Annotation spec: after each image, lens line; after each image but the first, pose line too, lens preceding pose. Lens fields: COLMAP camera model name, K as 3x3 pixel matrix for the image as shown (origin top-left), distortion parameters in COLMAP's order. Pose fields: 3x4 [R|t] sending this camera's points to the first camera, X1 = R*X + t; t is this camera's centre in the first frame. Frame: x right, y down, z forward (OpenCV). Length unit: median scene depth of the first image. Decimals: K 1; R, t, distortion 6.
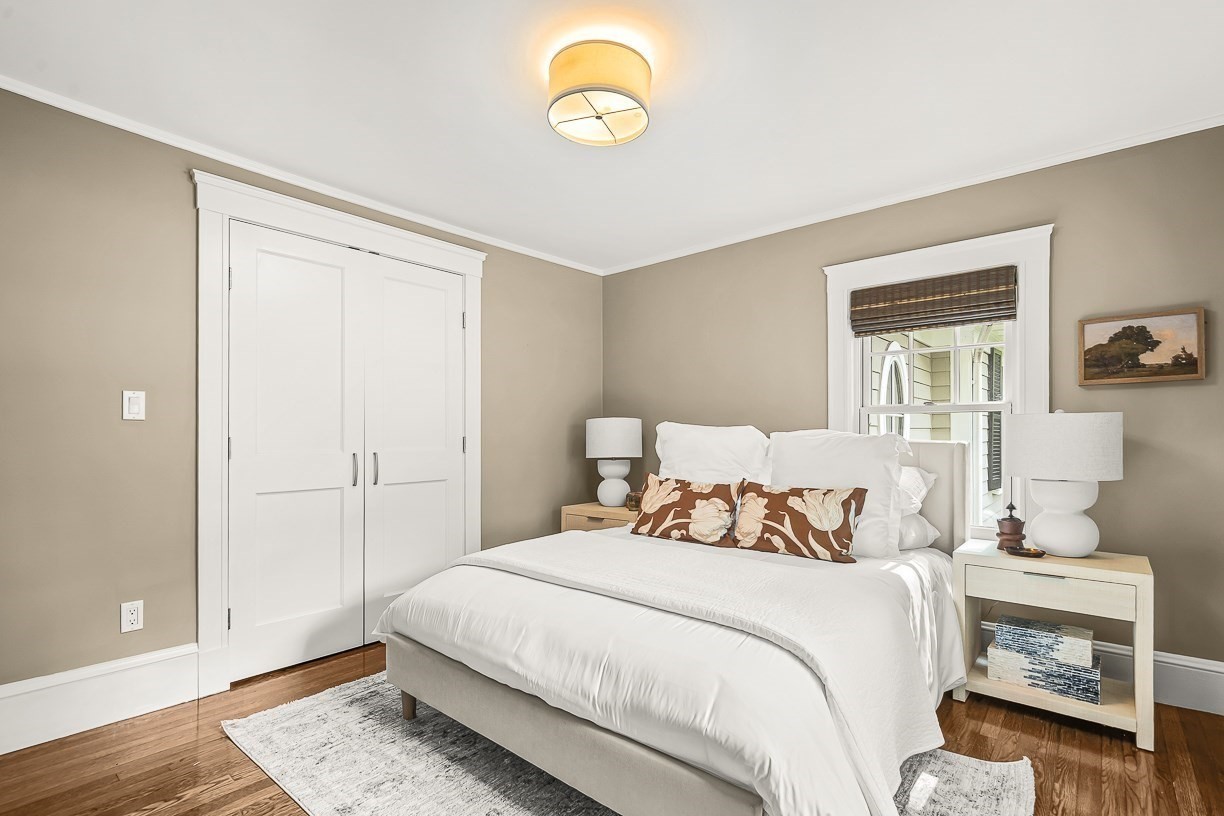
lens RADIAL K [[569.7, 0, 609.4], [0, 569.7, 434.4], [0, 0, 1]] dist [0.000143, 0.000352]
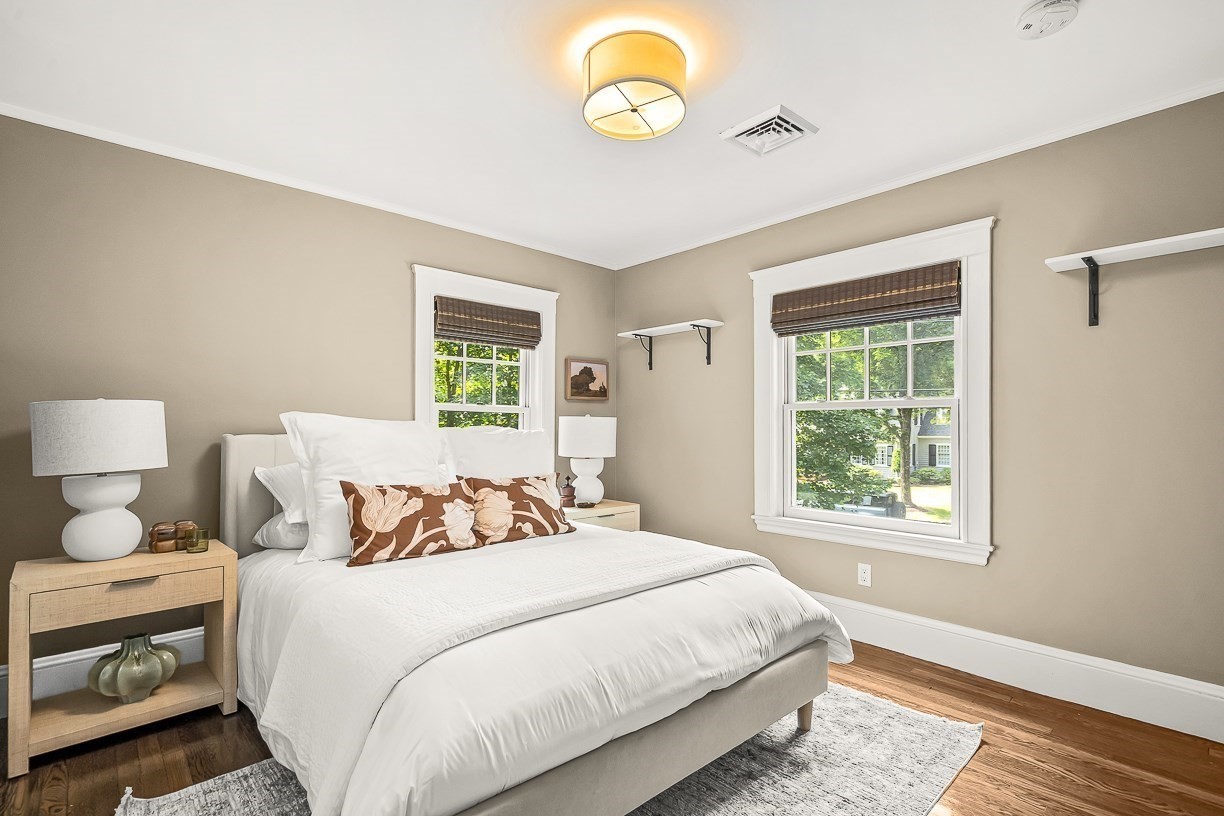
lens RADIAL K [[569.7, 0, 611.2], [0, 569.7, 417.8], [0, 0, 1]] dist [0.000143, 0.000352]
pose [[0.129563, 0.019443, 0.991381, -0.774020], [-0.004120, 0.999810, -0.019070, -0.003505], [-0.991563, -0.001614, 0.129618, 0.698819]]
